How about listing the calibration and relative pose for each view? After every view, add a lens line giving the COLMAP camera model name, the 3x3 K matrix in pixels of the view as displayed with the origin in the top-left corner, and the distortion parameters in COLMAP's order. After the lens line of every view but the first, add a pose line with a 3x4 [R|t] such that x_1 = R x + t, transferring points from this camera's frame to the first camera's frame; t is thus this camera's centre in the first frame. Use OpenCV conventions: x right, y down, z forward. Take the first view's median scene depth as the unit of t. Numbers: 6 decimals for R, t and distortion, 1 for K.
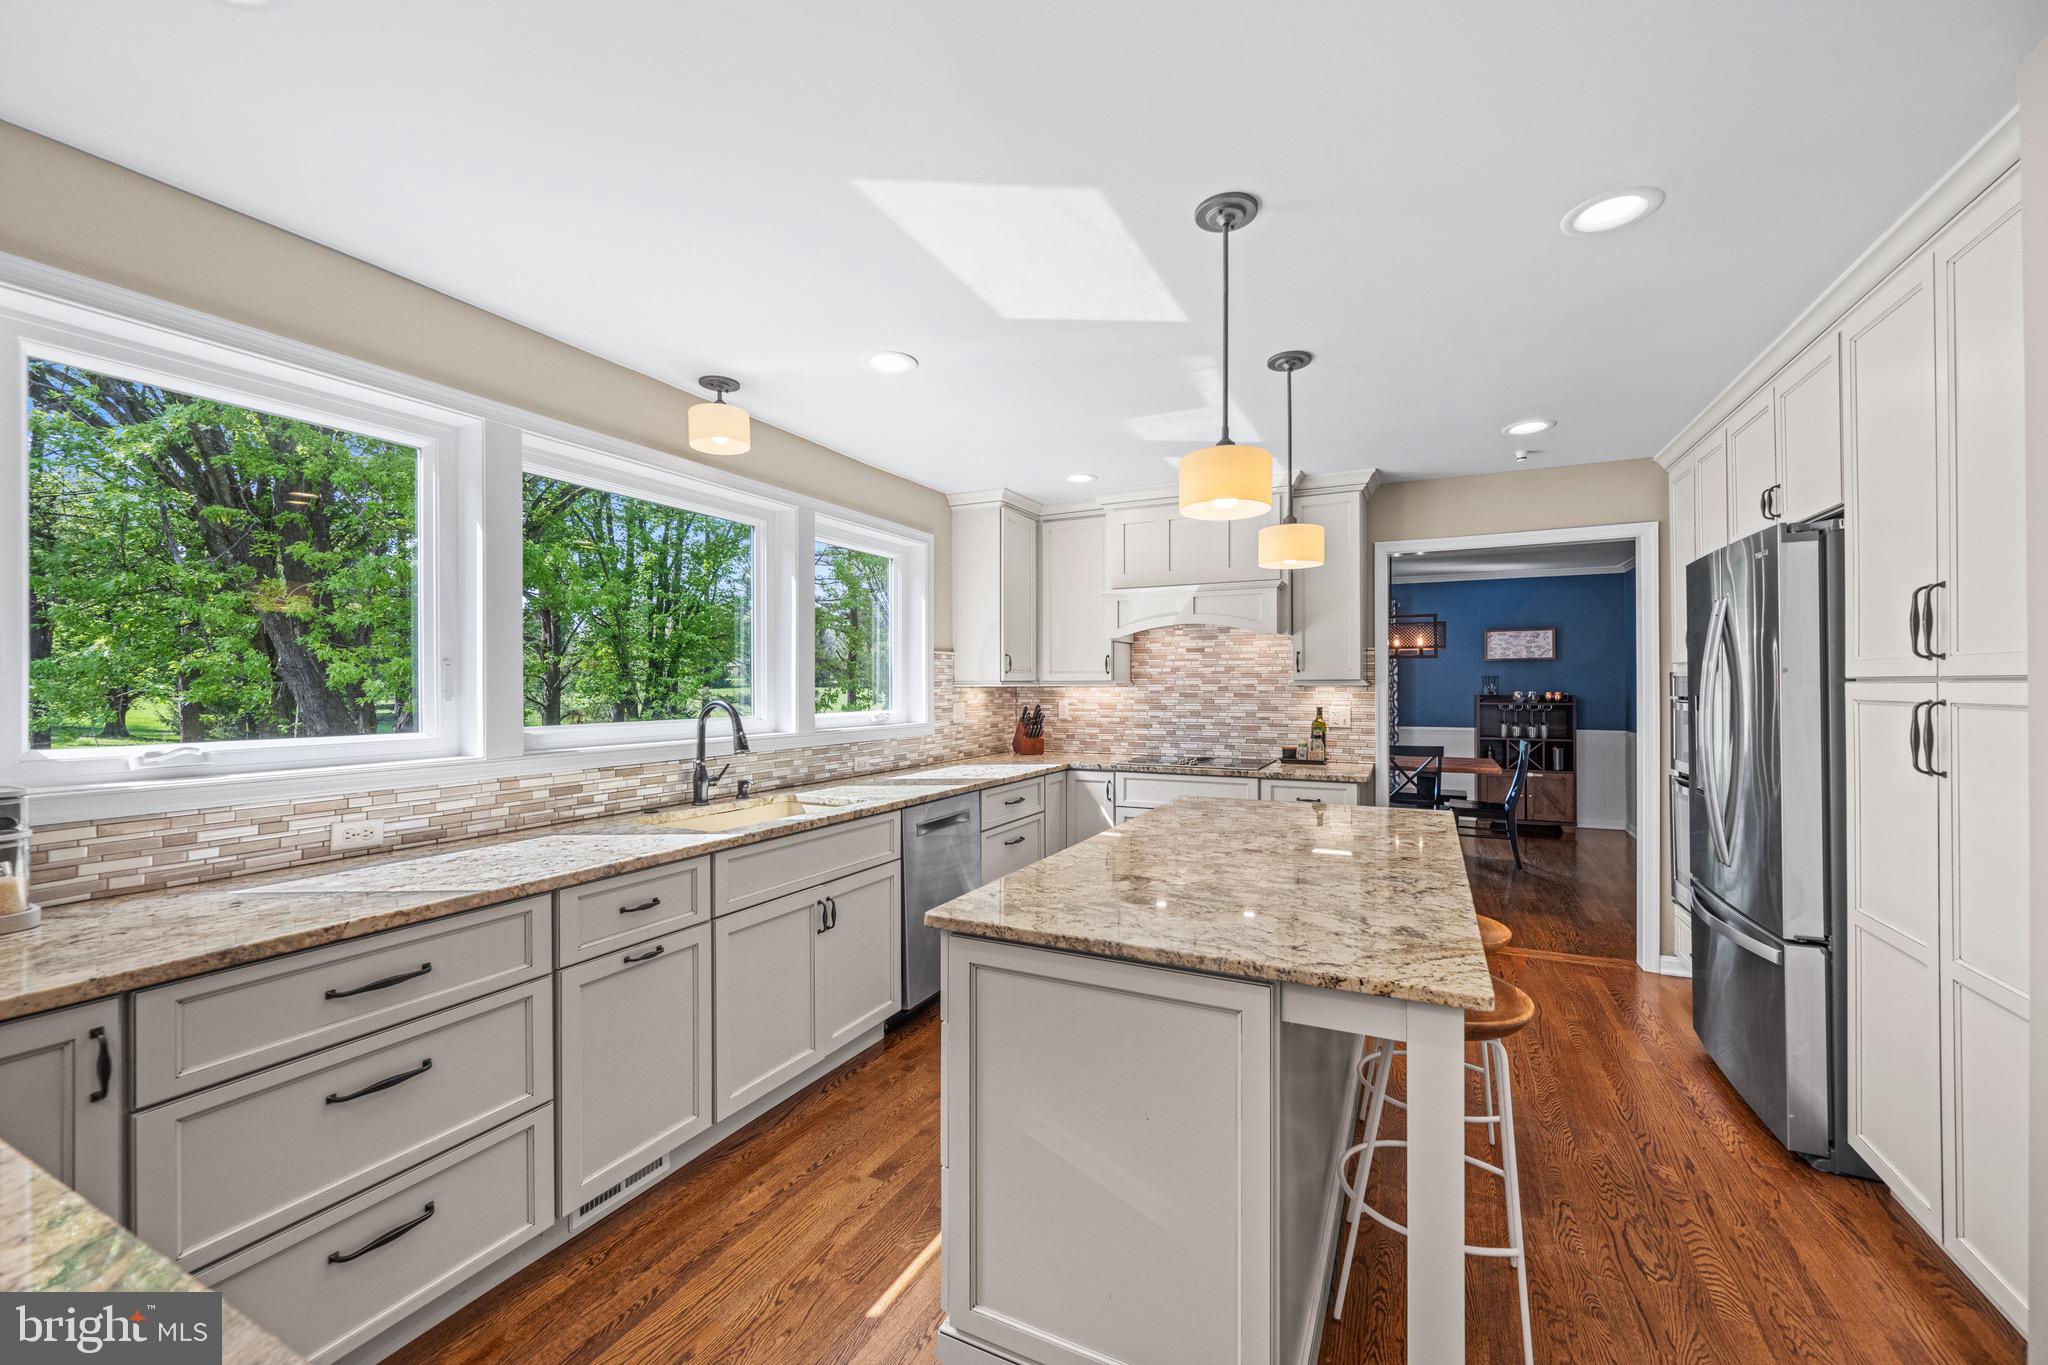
lens RADIAL K [[812.7, 0, 1023.2], [0, 812.7, 681.6], [0, 0, 1]] dist [-0.002057, -0.000361]
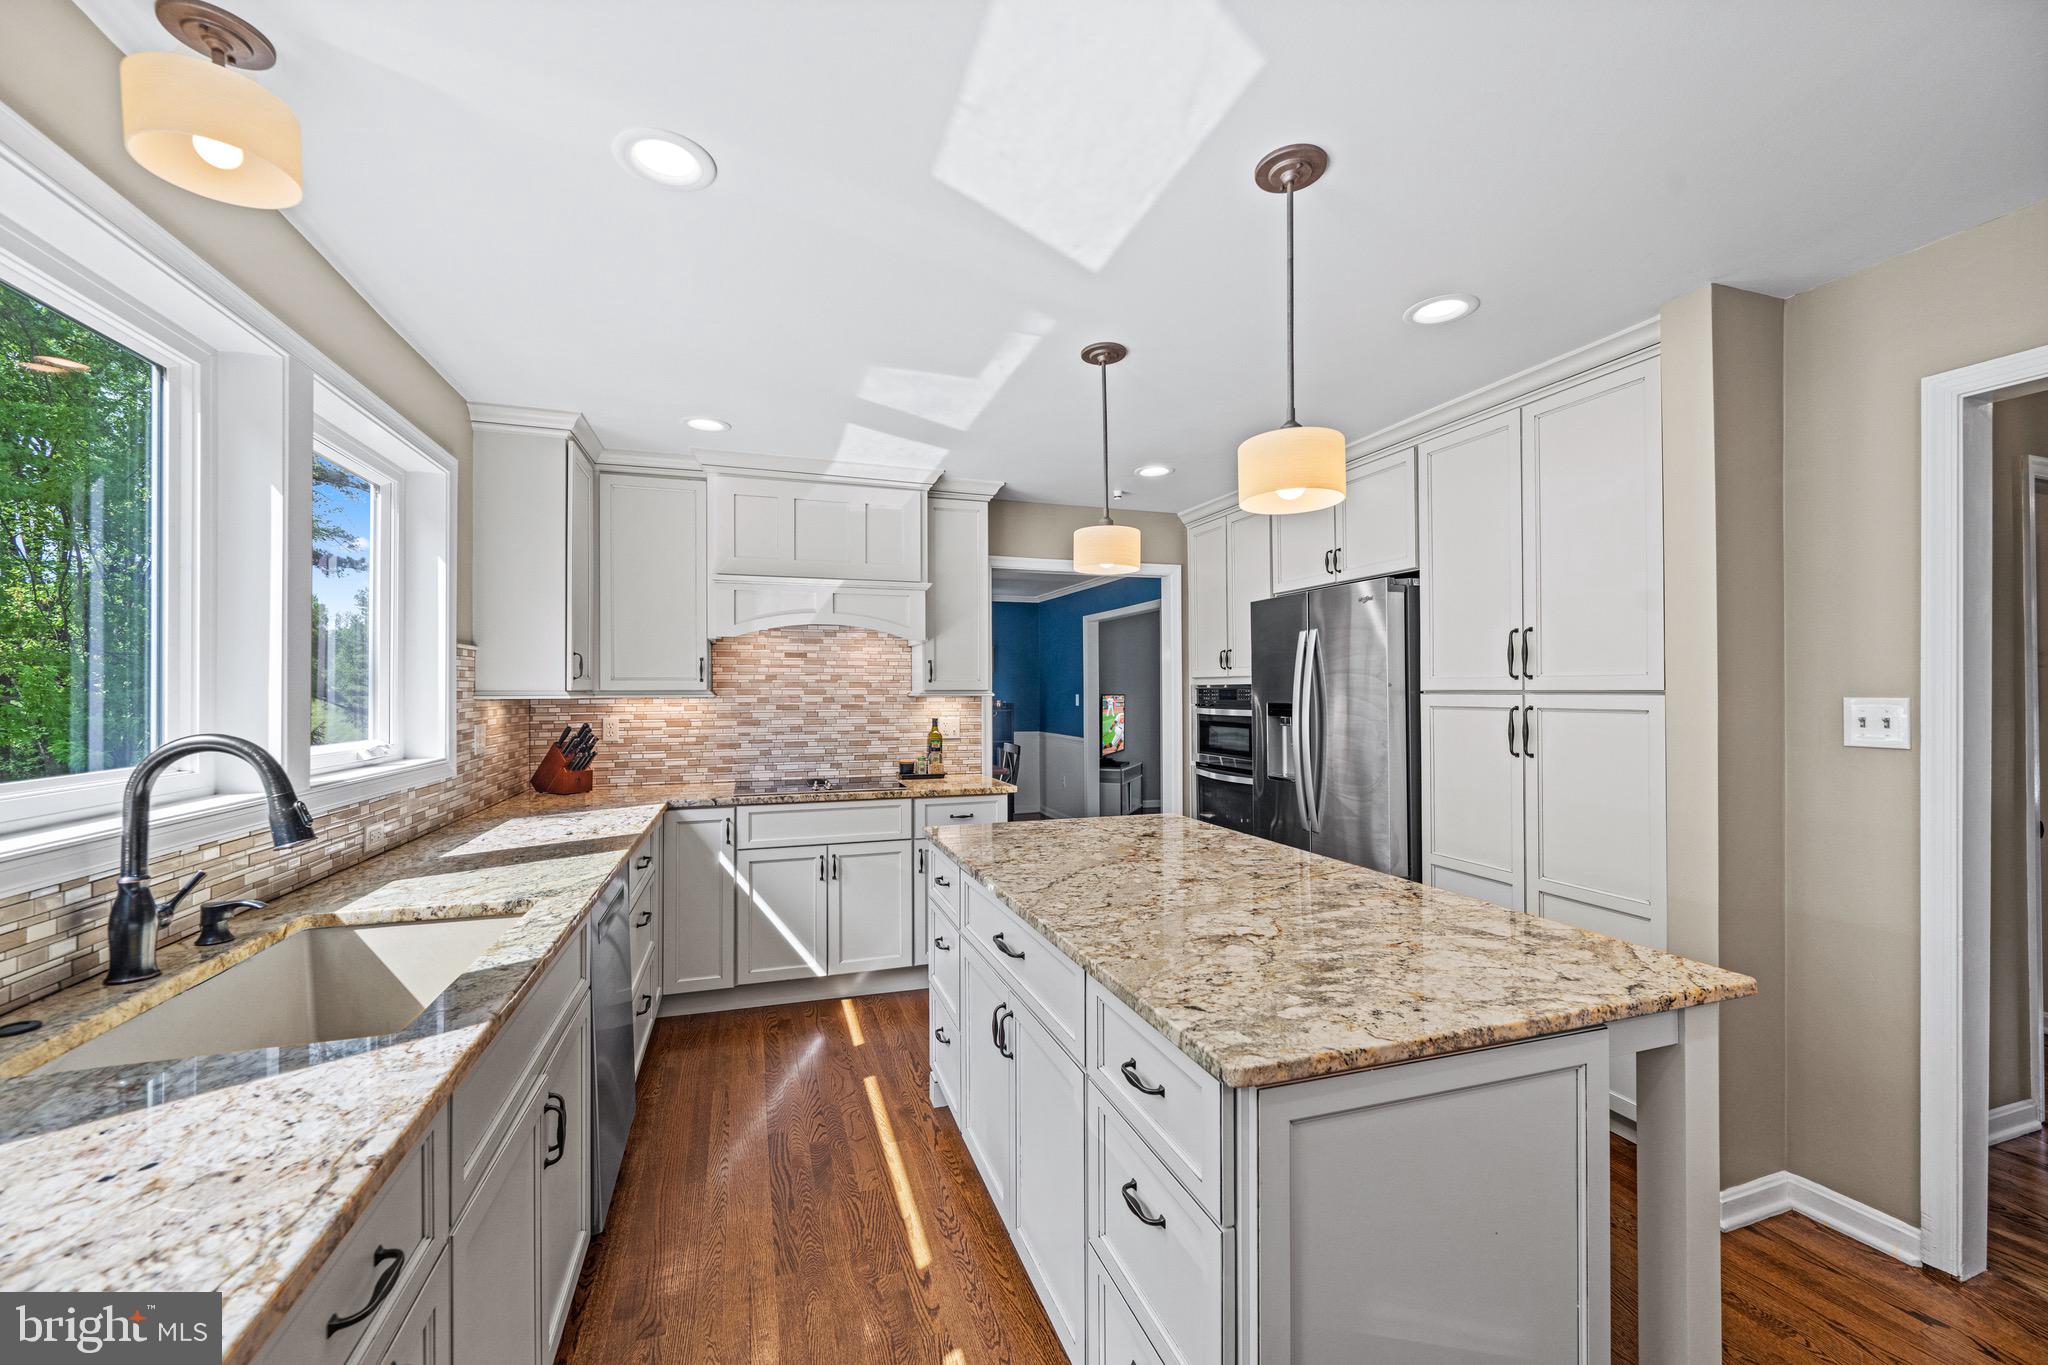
lens RADIAL K [[816.0, 0, 1023.7], [0, 816.0, 686.9], [0, 0, 1]] dist [-0.000888, 0.000102]
pose [[0.711374, 0.004704, 0.702798, -0.260557], [-0.002145, 0.999987, -0.004522, -0.001898], [-0.702810, 0.001709, 0.711375, 0.255406]]
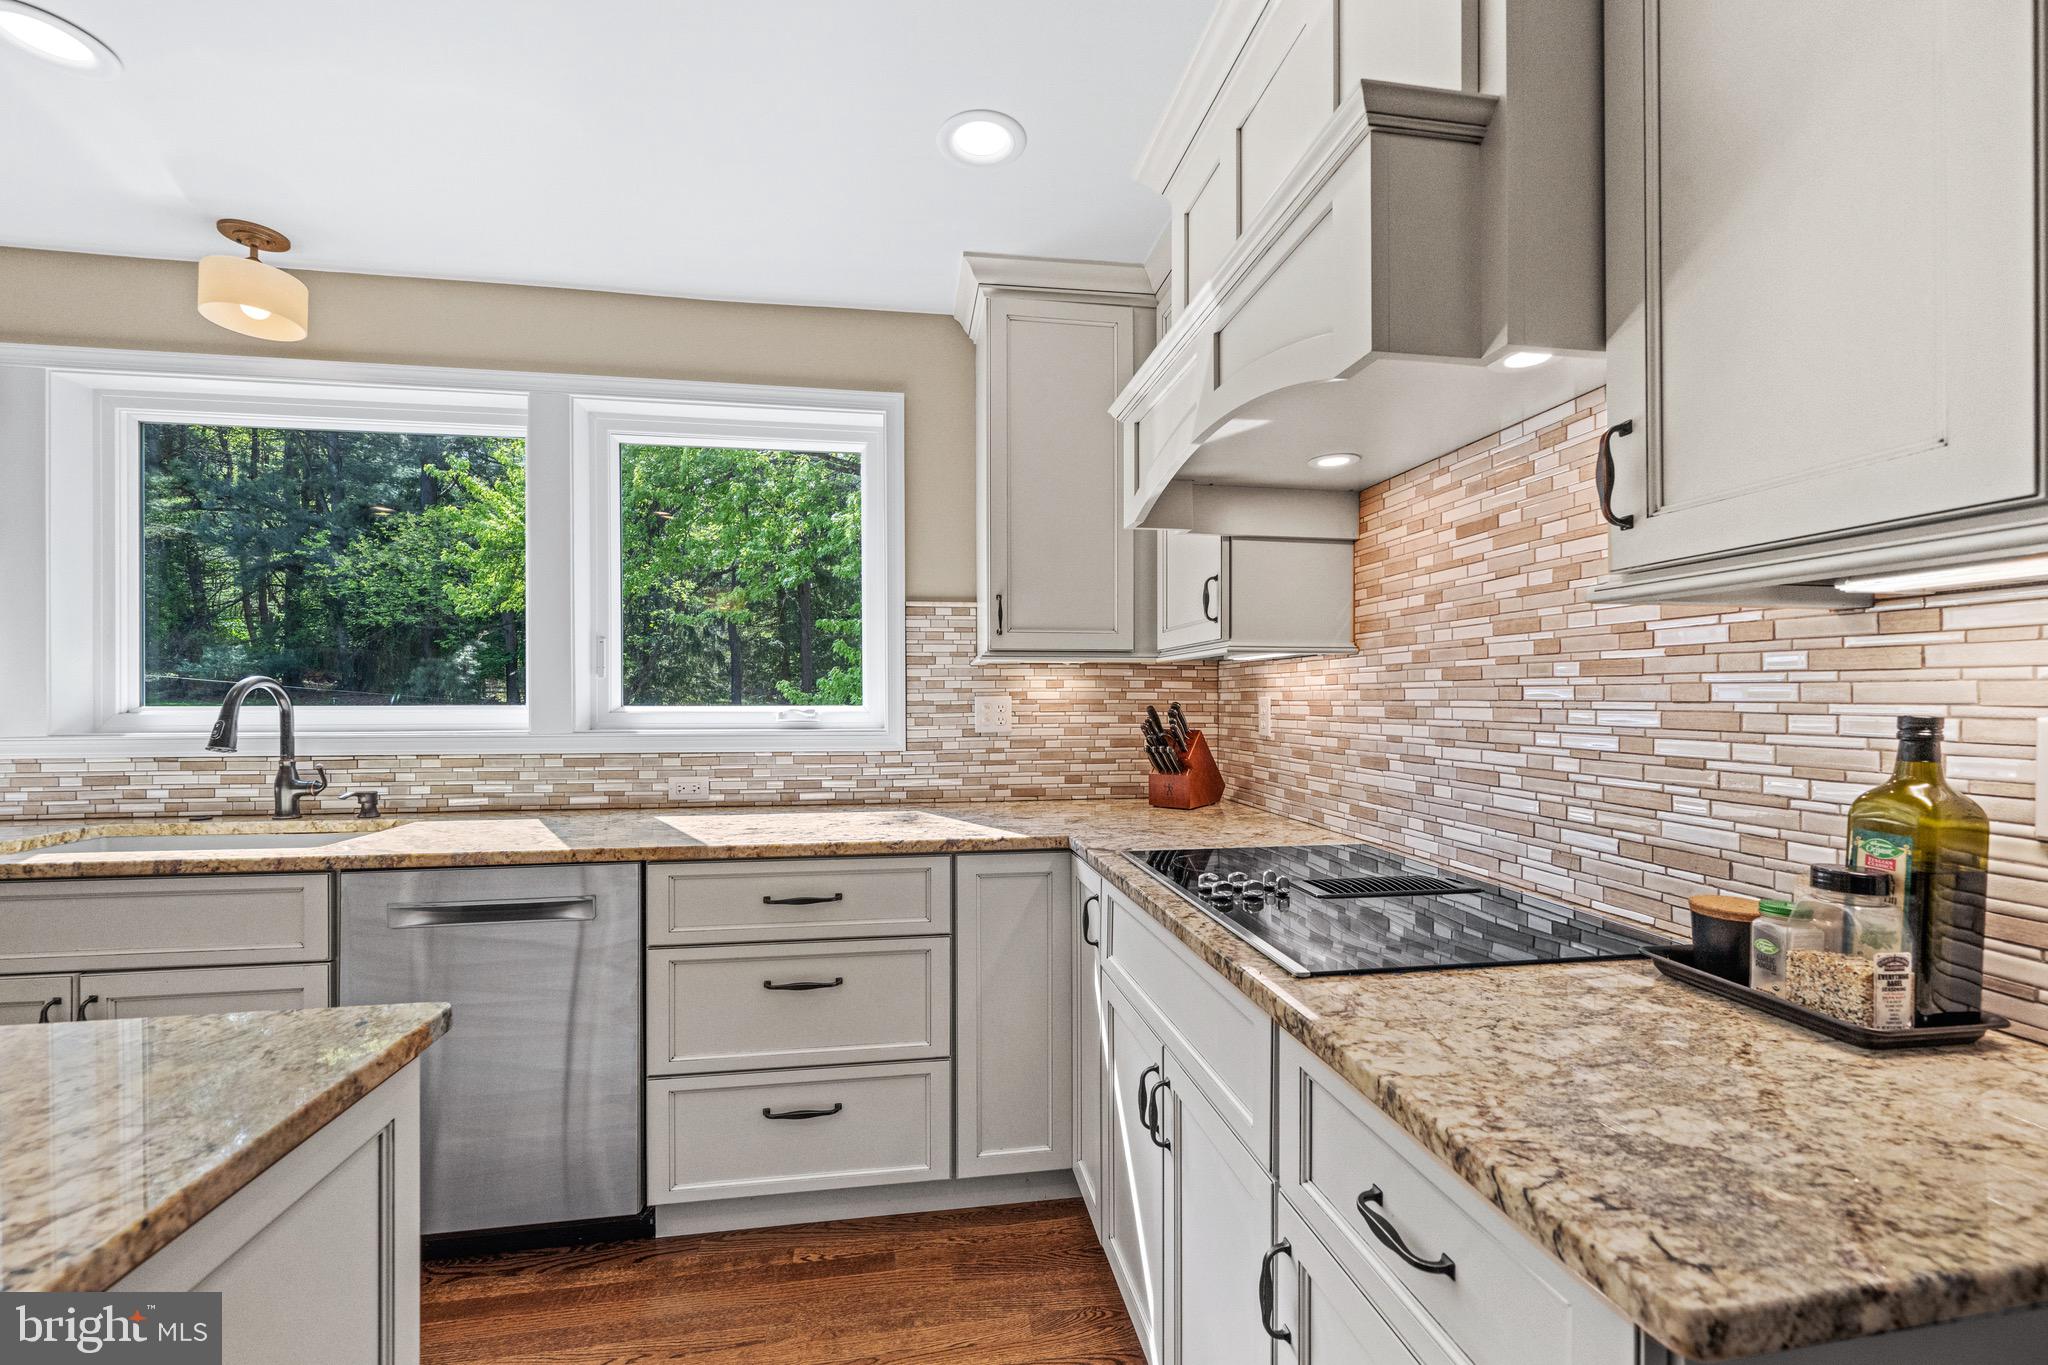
lens RADIAL K [[823.3, 0, 1020.6], [0, 823.3, 691.4], [0, 0, 1]] dist [0.000621, -0.000042]
pose [[0.574293, -0.003093, -0.818644, 0.430331], [0.002863, 0.999994, -0.001770, 0.027528], [0.818645, -0.001328, 0.574299, 0.795792]]
